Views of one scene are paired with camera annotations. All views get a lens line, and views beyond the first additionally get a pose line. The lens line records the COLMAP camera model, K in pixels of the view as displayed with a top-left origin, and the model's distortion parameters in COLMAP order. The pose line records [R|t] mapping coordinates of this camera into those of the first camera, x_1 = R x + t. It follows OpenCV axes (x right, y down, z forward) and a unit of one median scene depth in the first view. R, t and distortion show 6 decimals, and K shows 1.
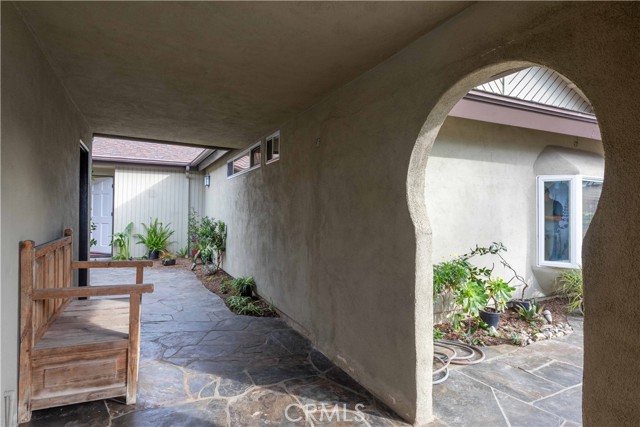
lens RADIAL K [[368.0, 0, 317.5], [0, 368.0, 209.3], [0, 0, 1]] dist [0.006023, 0.000594]
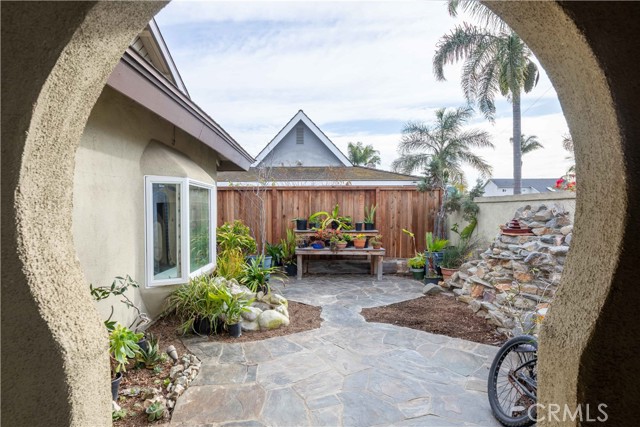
lens RADIAL K [[368.0, 0, 318.8], [0, 368.0, 217.1], [0, 0, 1]] dist [0.006023, 0.000594]
pose [[0.437181, -0.029007, 0.898905, 0.047025], [-0.006143, 0.999360, 0.035237, -0.034891], [-0.899352, -0.020927, 0.436724, 0.352722]]
